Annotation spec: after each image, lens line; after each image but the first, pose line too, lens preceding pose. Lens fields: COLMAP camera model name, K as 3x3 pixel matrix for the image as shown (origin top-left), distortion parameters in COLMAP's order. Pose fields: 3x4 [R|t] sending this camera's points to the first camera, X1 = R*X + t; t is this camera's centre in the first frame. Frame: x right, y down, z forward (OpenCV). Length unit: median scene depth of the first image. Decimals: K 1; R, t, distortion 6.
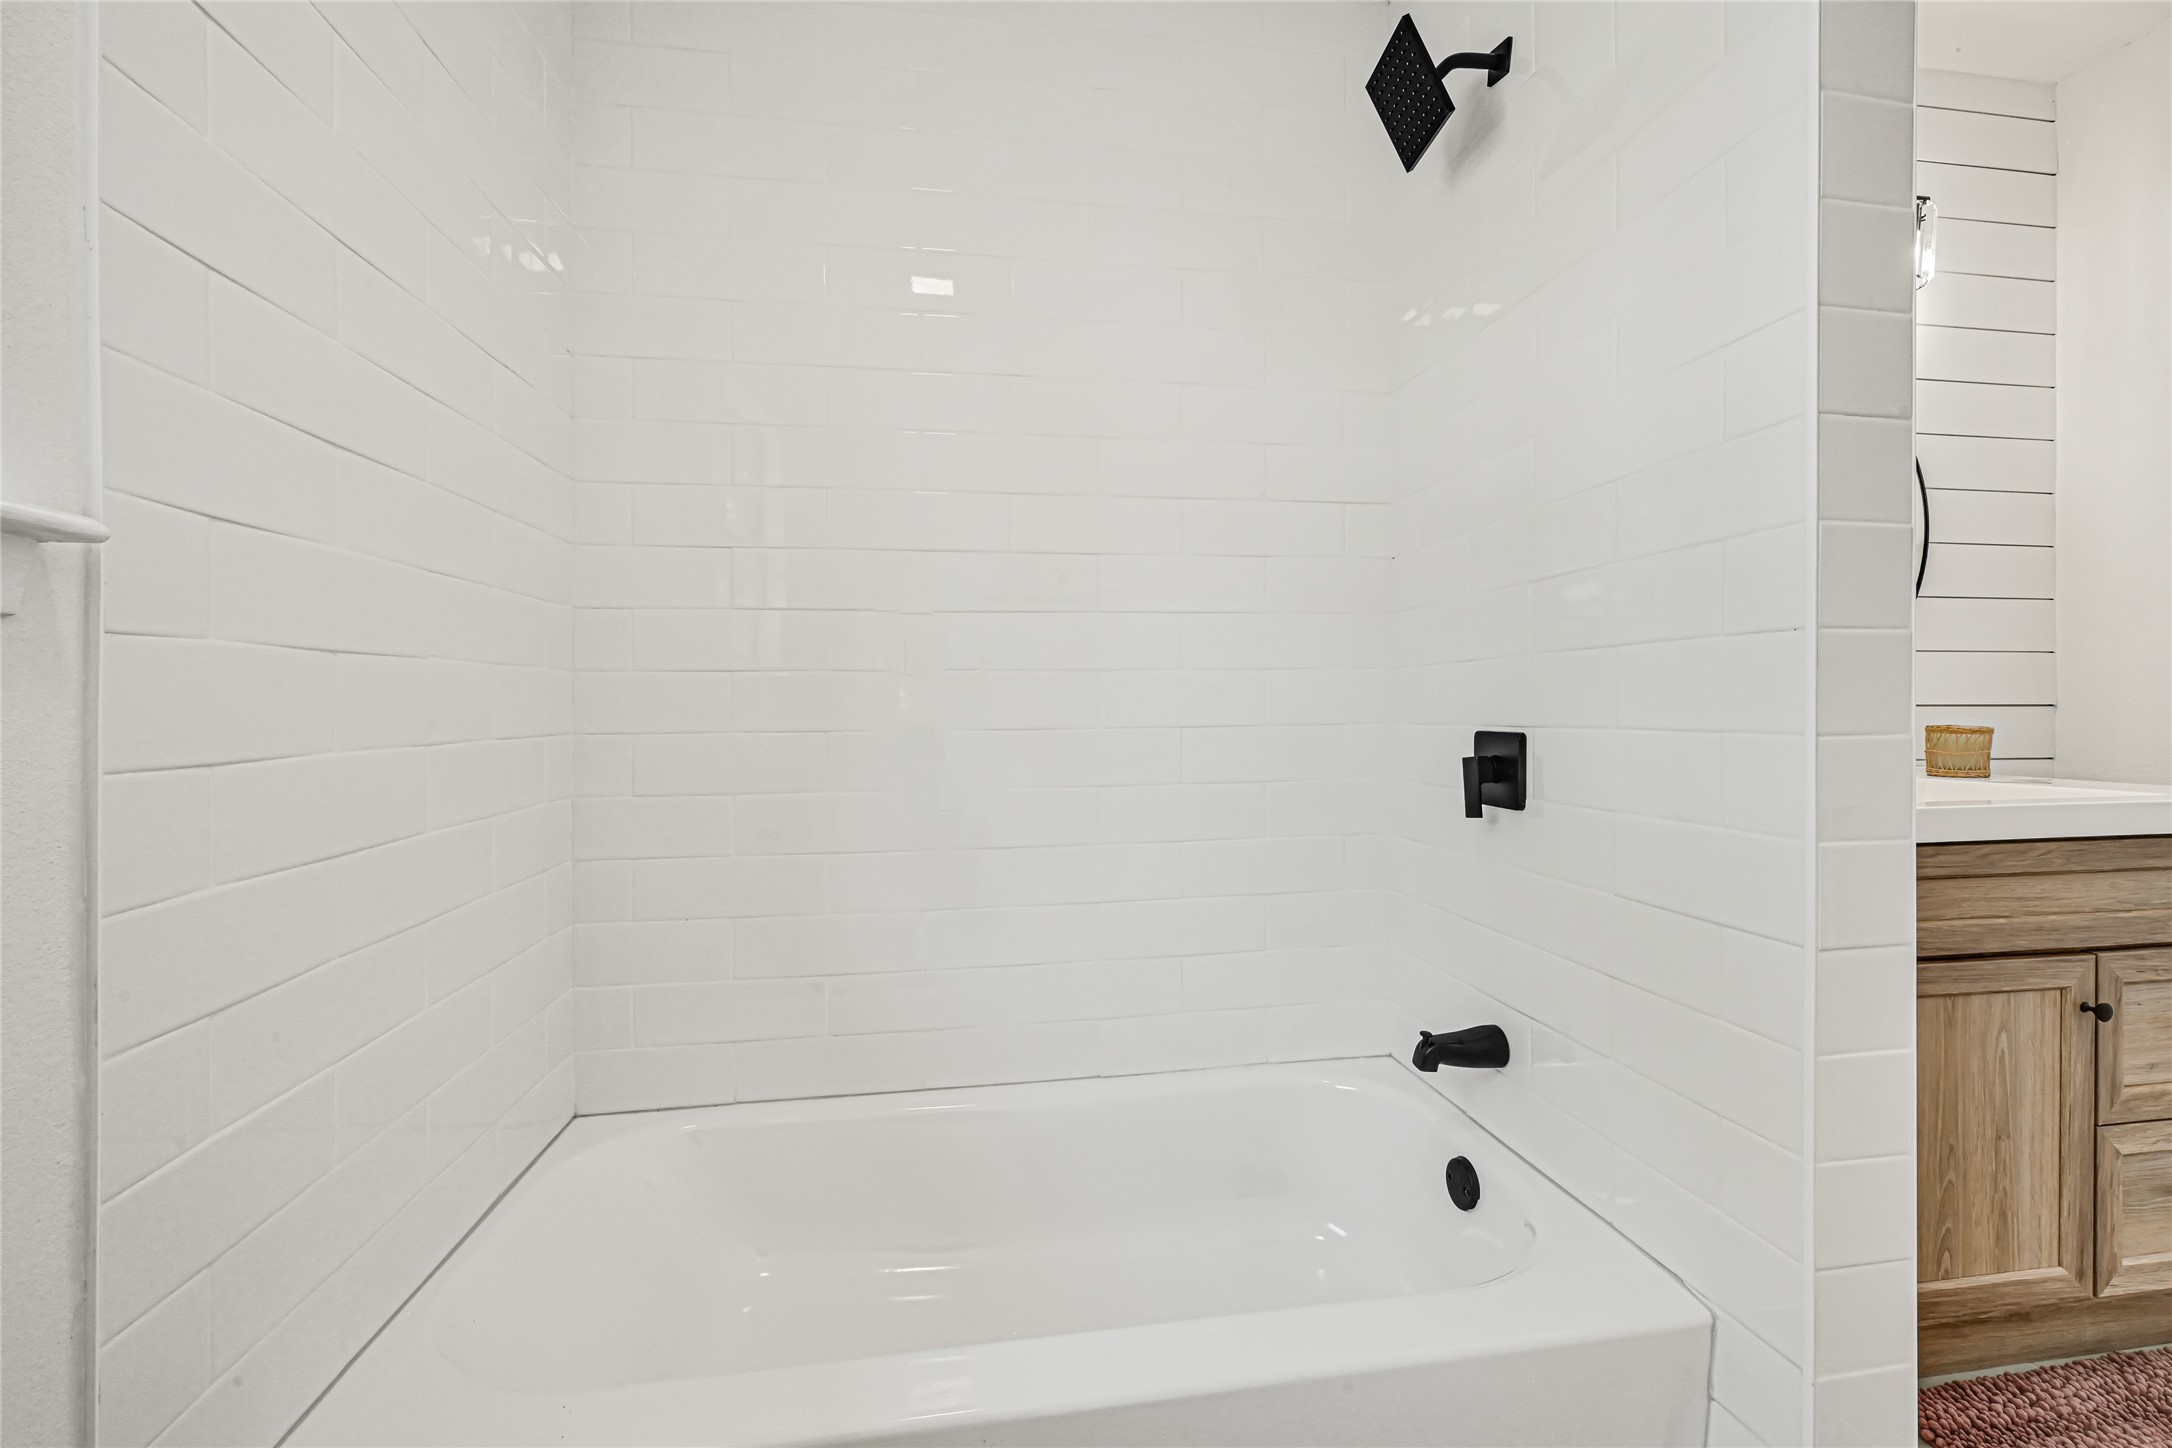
lens RADIAL K [[880.9, 0, 1082.4], [0, 880.9, 712.4], [0, 0, 1]] dist [0.001188, 0.000085]
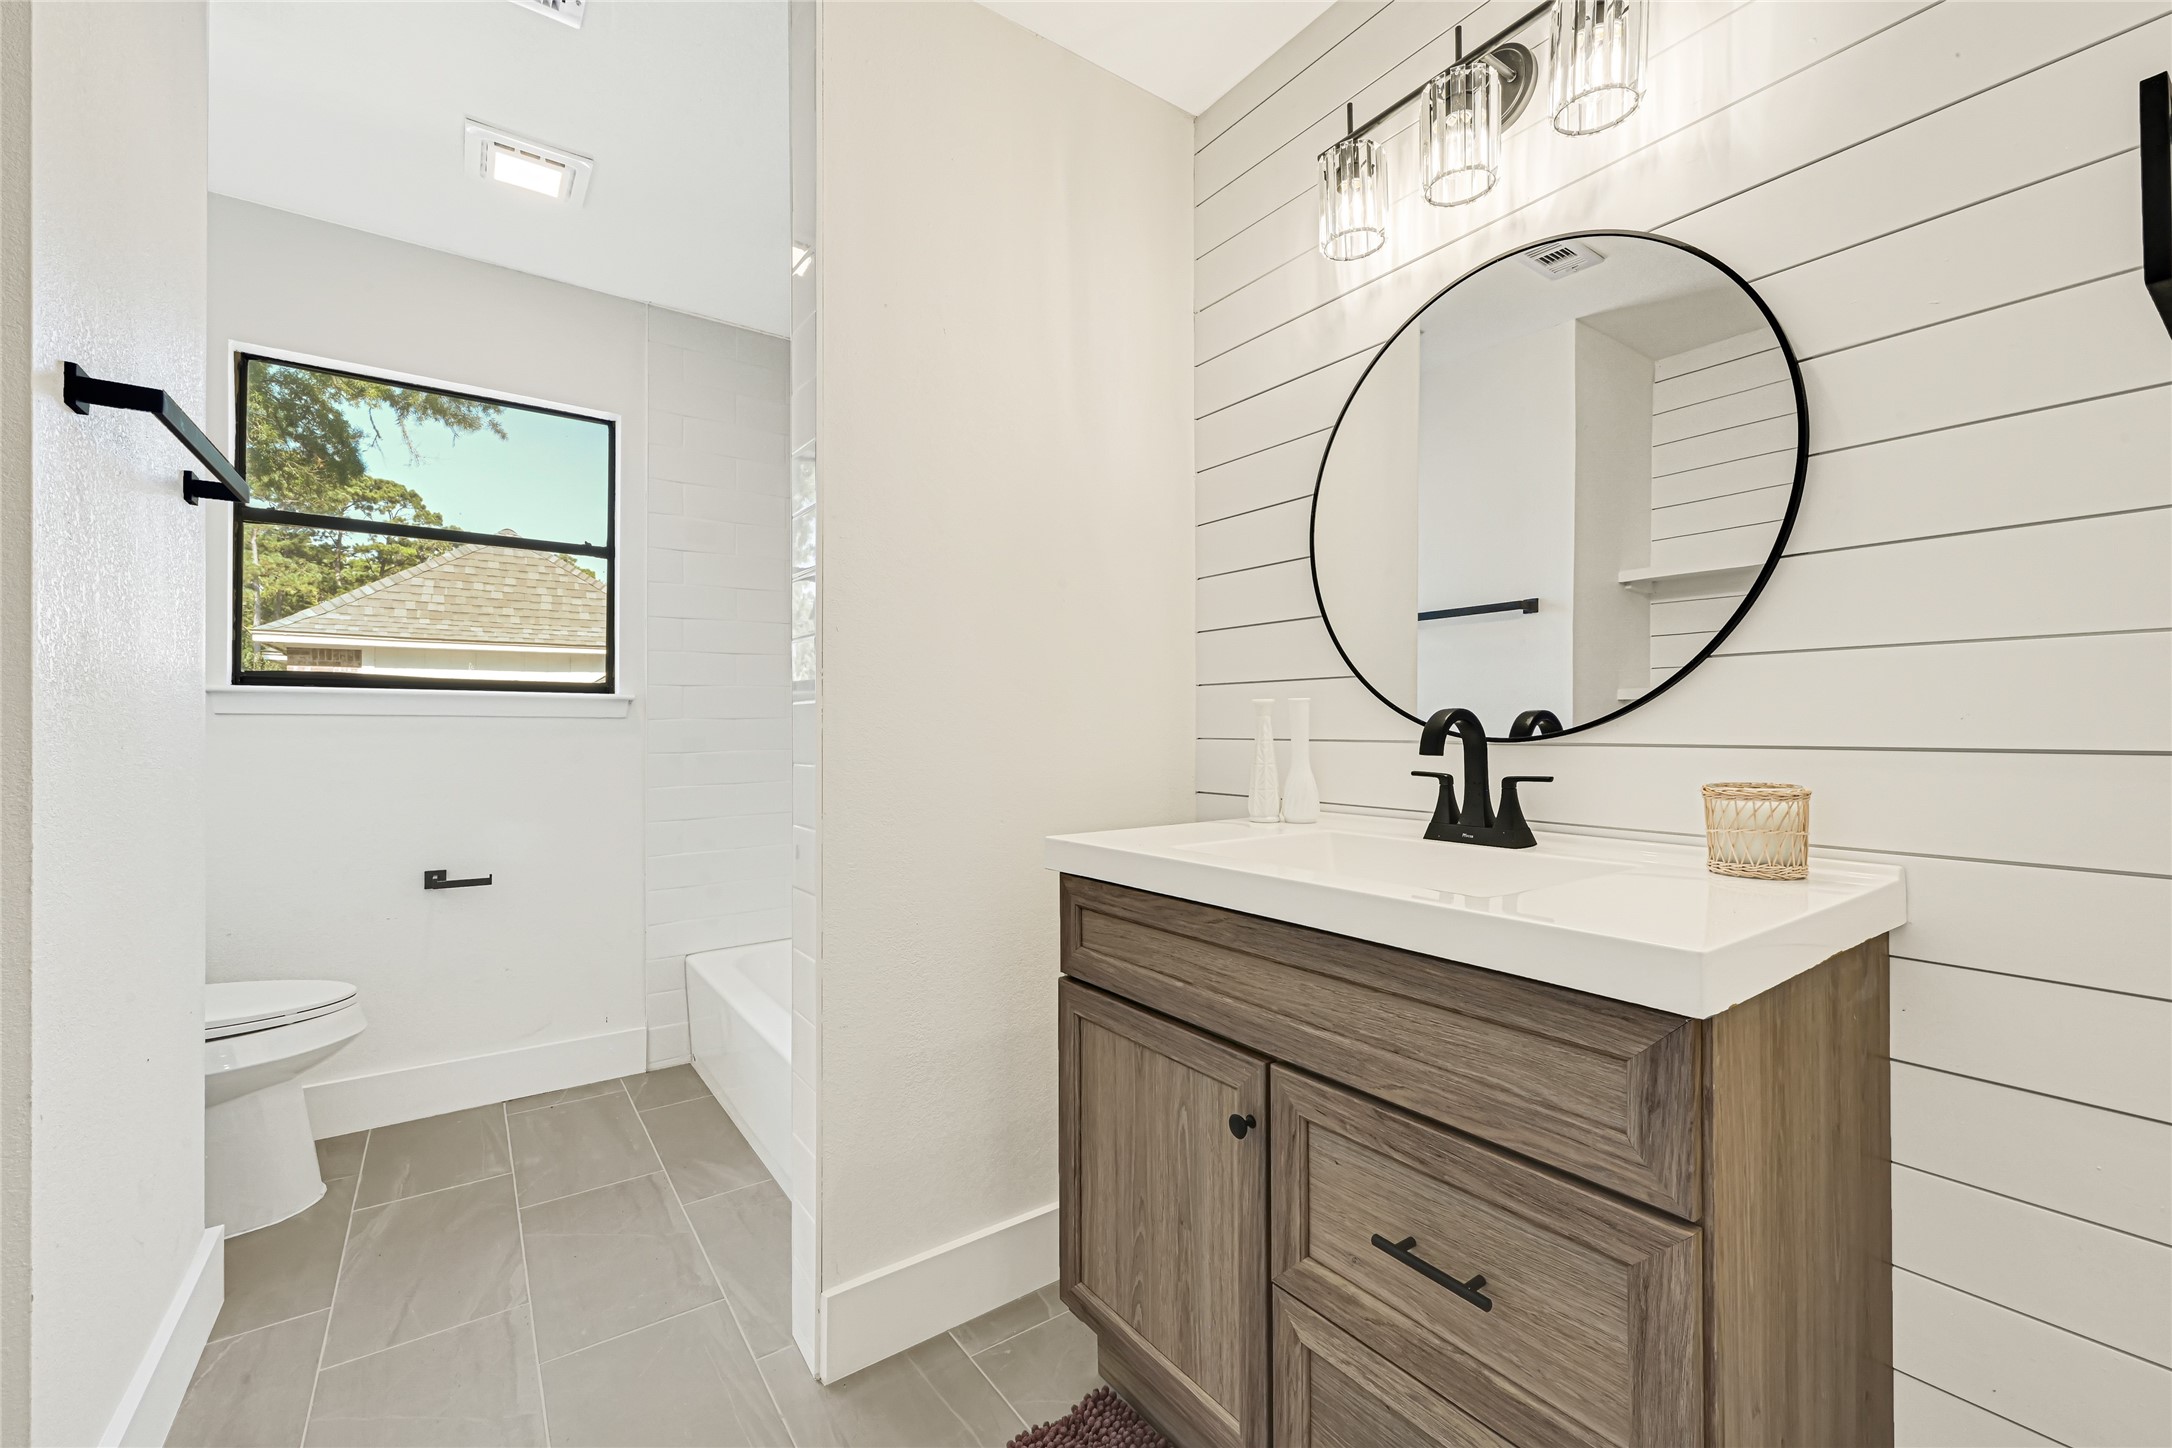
lens RADIAL K [[880.9, 0, 1083.4], [0, 880.9, 726.4], [0, 0, 1]] dist [0.001188, 0.000085]
pose [[0.445596, -0.000835, -0.895234, 1.799687], [-0.000924, 0.999999, -0.001393, -0.029555], [0.895234, 0.001448, 0.445594, 0.499270]]
